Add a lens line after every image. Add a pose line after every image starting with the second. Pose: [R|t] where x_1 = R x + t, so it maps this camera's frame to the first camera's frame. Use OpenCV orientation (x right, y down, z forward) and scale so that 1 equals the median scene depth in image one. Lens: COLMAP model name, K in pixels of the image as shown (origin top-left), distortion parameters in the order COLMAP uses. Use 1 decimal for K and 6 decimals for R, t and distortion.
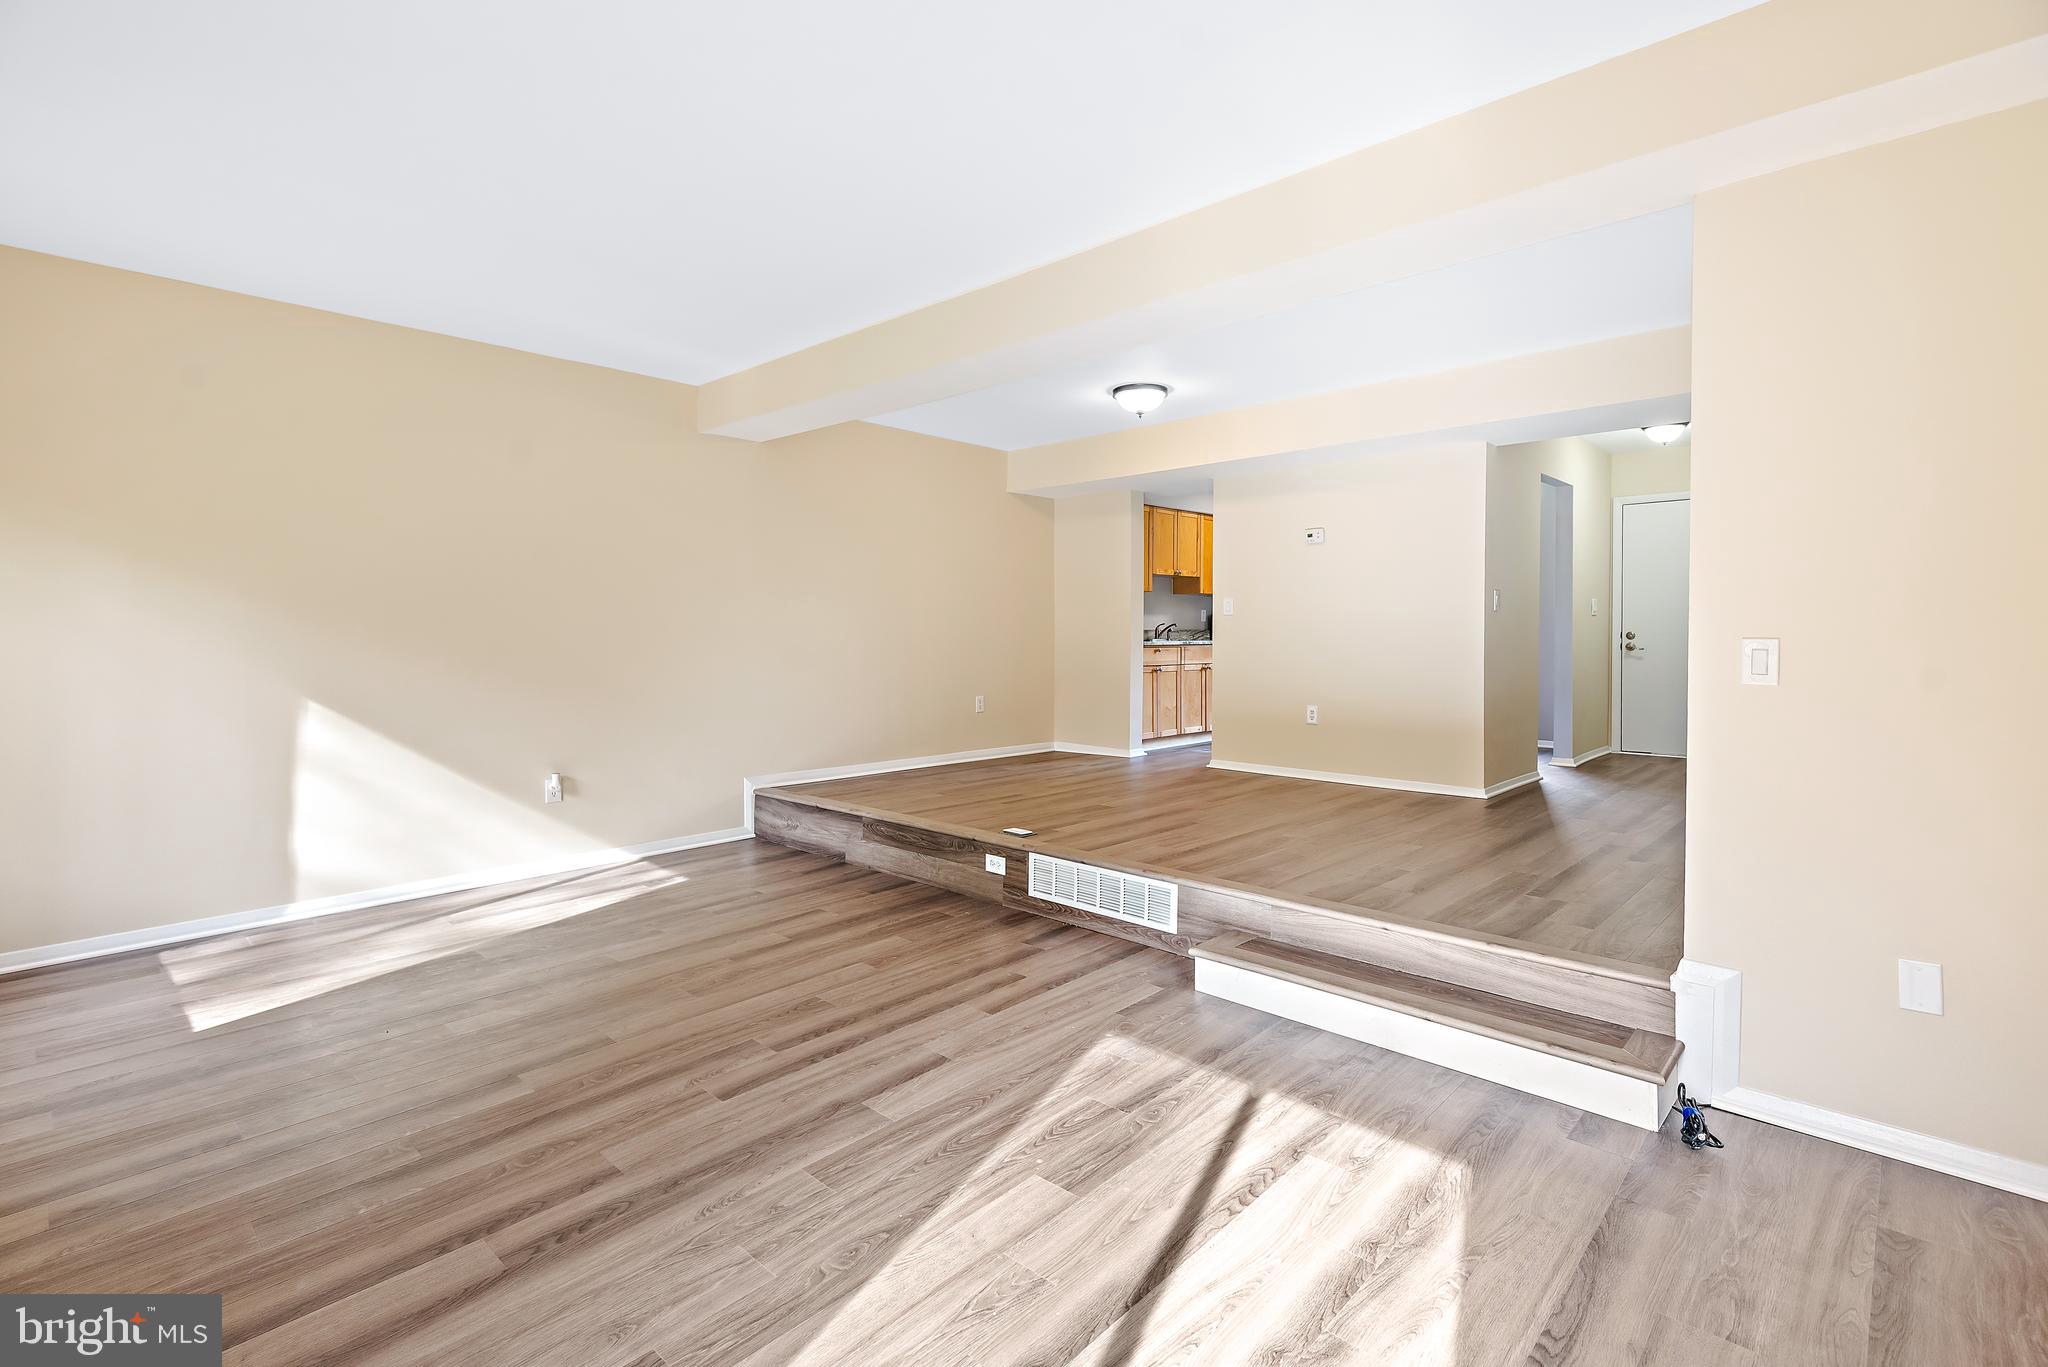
lens RADIAL K [[946.3, 0, 1021.8], [0, 946.3, 633.4], [0, 0, 1]] dist [0.038239, -0.019073]
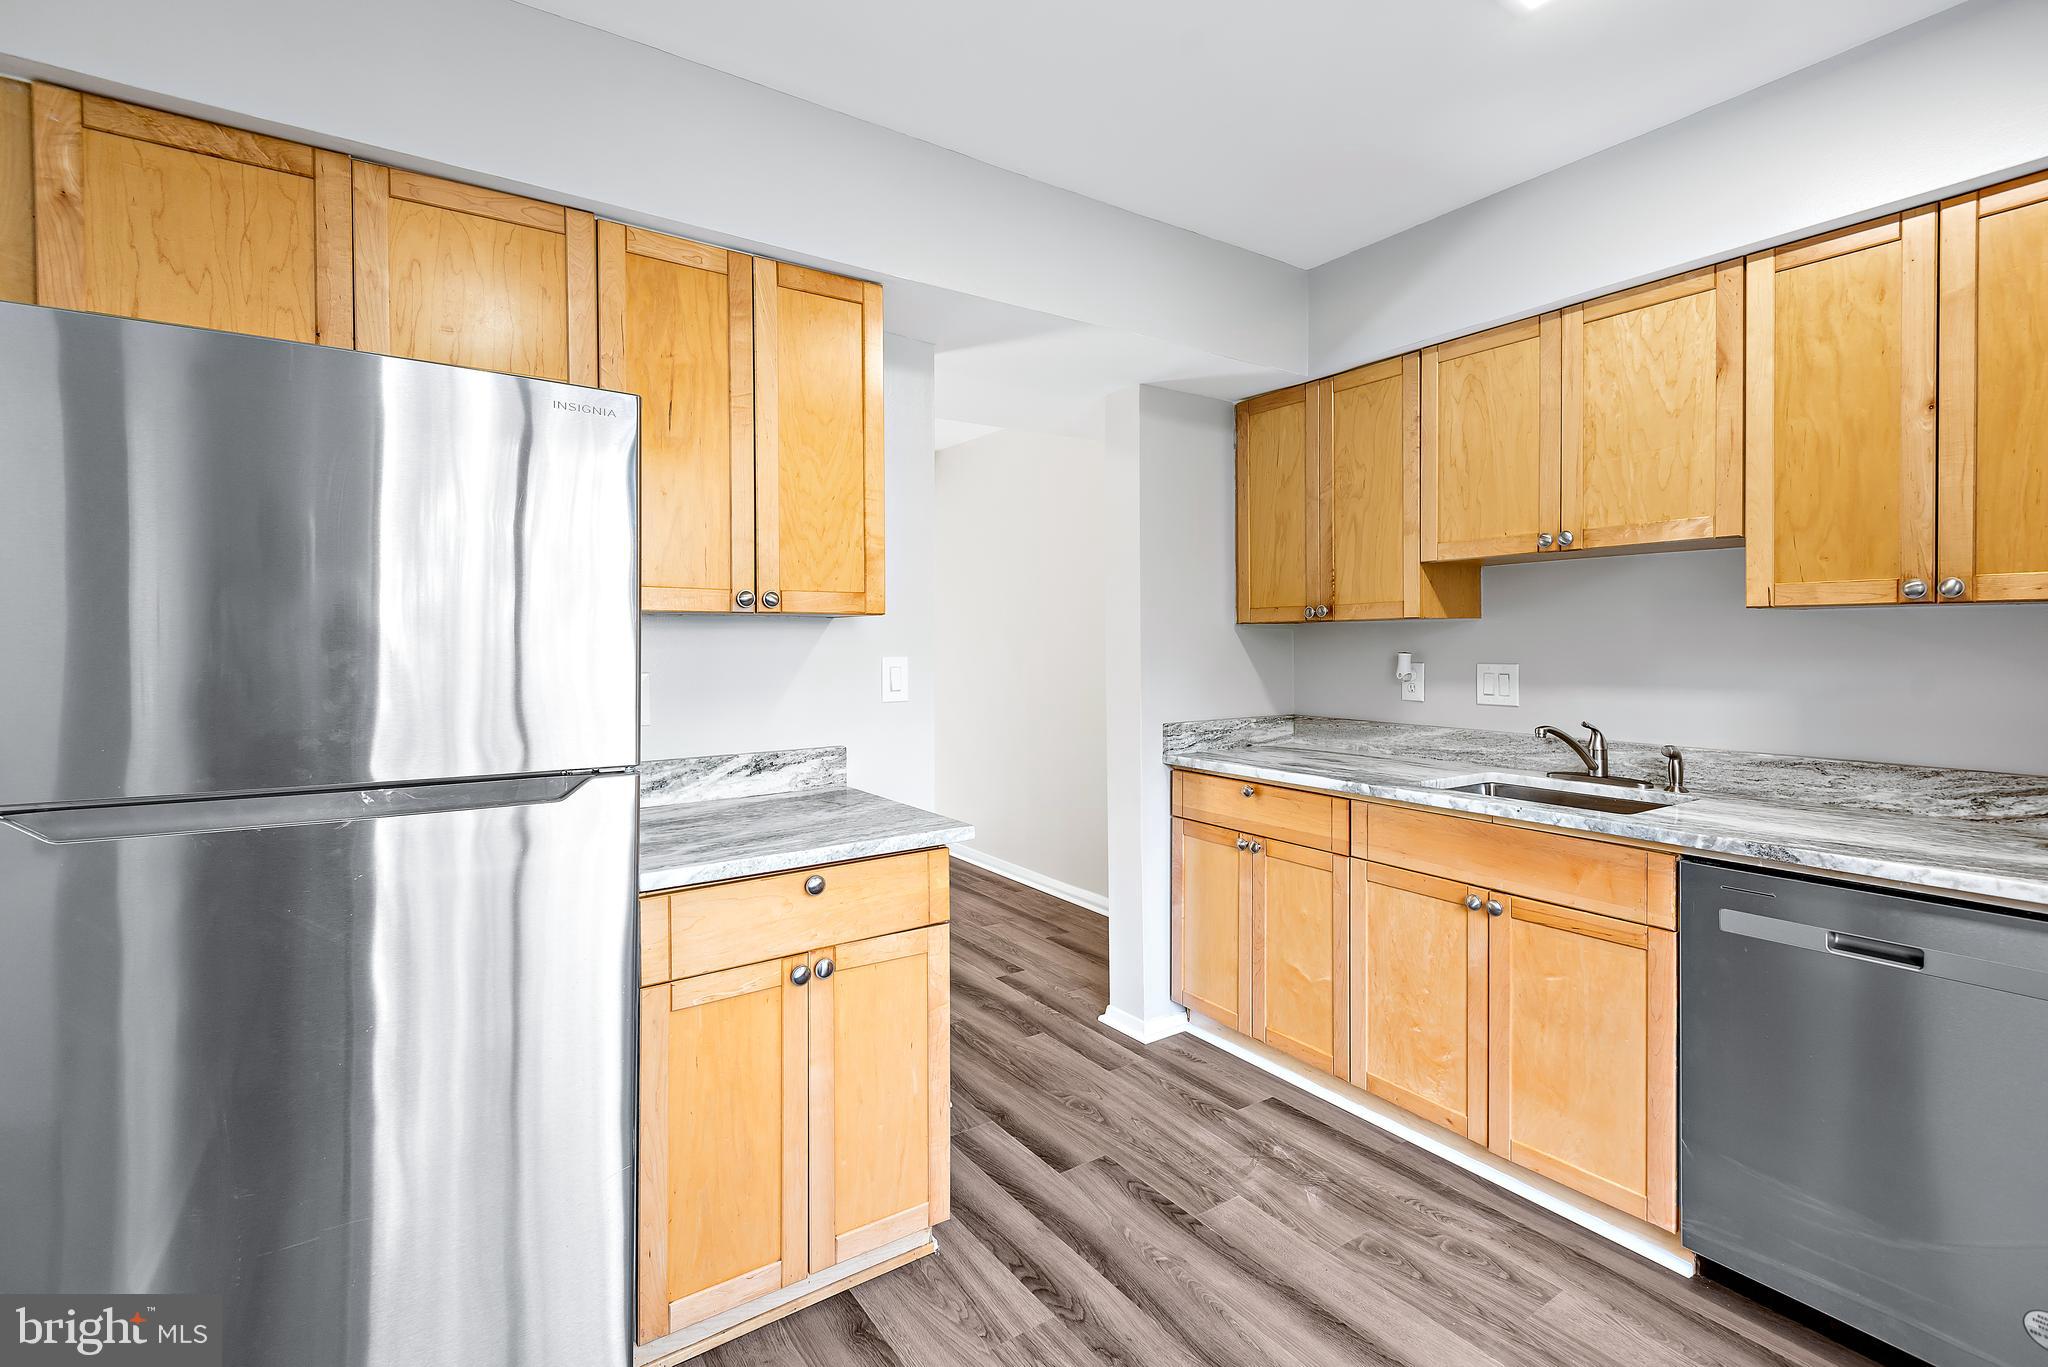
lens RADIAL K [[936.9, 0, 1019.3], [0, 936.9, 644.0], [0, 0, 1]] dist [0.000841, -0.001501]
pose [[-0.212664, 0.009538, -0.977079, 1.347986], [0.004698, 0.999951, 0.008739, -0.108338], [0.977114, -0.002731, -0.212699, 2.636328]]
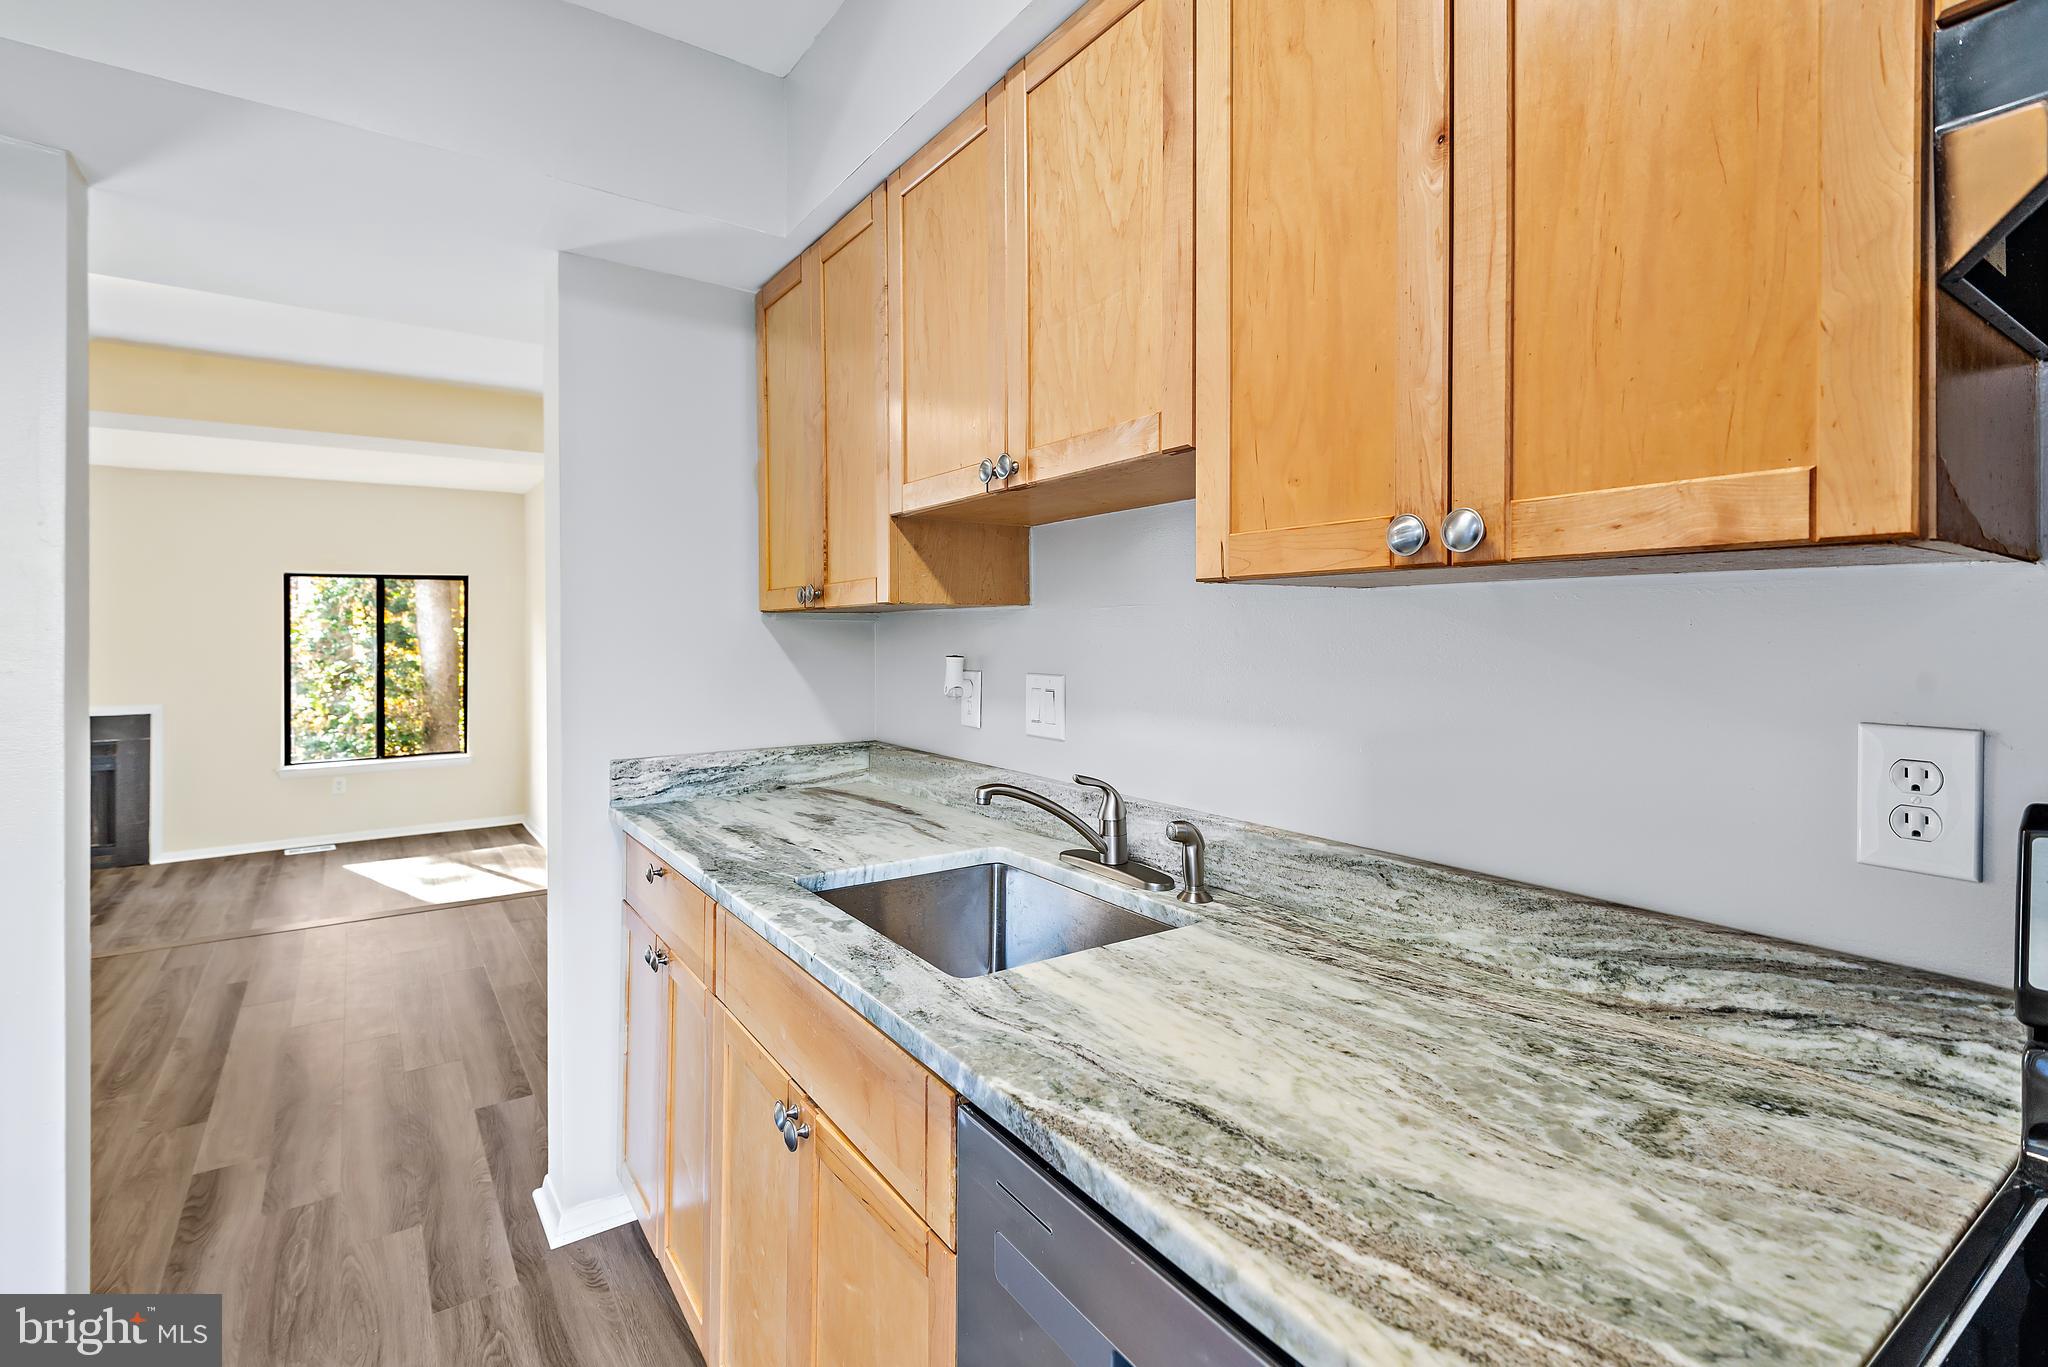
lens RADIAL K [[946.3, 0, 1021.8], [0, 946.3, 633.4], [0, 0, 1]] dist [0.038239, -0.019073]
pose [[-0.201184, 0.005180, -0.979540, 0.939938], [0.001803, 0.999986, 0.004918, -0.108245], [0.979552, -0.000777, -0.201190, 3.014831]]
